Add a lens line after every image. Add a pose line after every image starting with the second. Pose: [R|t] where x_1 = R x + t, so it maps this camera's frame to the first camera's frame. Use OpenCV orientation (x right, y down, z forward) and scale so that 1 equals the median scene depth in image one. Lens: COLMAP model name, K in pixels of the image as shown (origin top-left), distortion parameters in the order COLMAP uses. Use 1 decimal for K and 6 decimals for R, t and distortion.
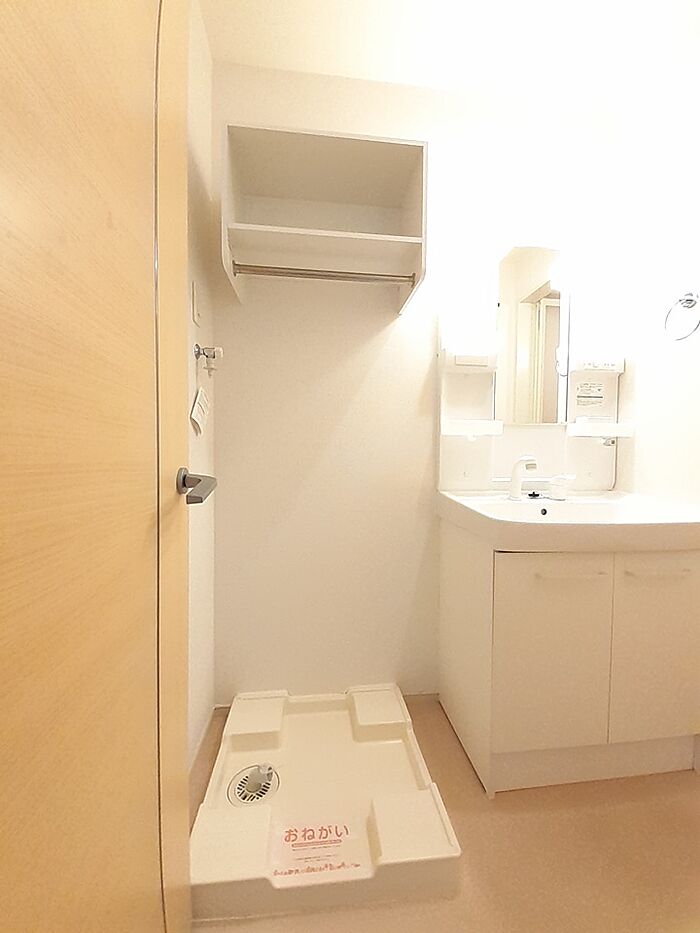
lens RADIAL K [[372.9, 0, 347.8], [0, 372.9, 474.5], [0, 0, 1]] dist [0.012223, -0.000827]
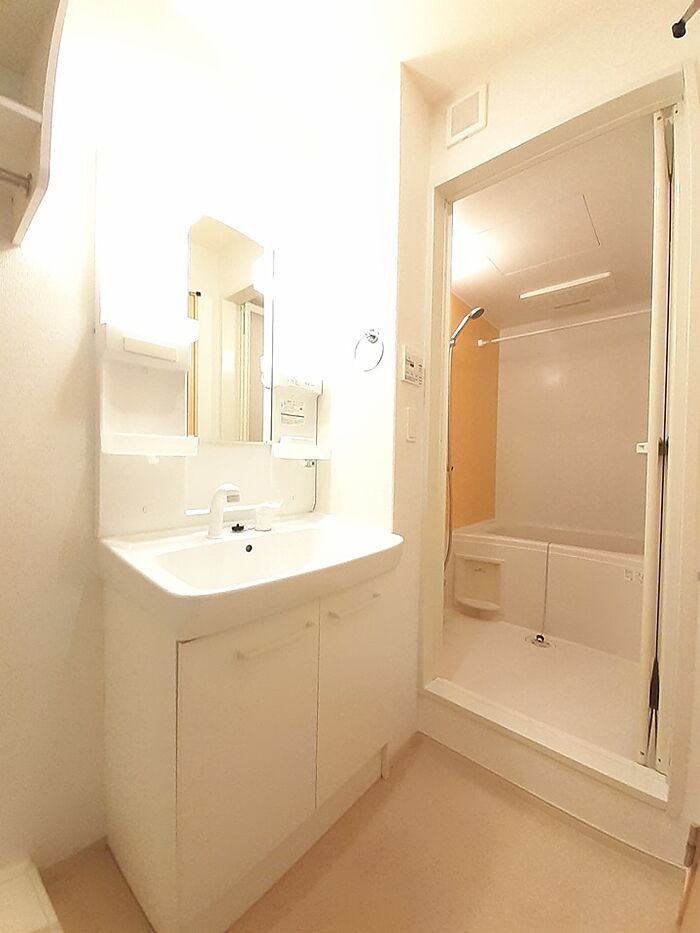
lens RADIAL K [[372.9, 0, 351.0], [0, 372.9, 465.1], [0, 0, 1]] dist [0.012223, -0.000827]
pose [[0.739599, 0.000289, 0.673048, 0.125733], [0.013139, 0.999803, -0.014868, -0.068026], [-0.672920, 0.019839, 0.739450, 0.216404]]
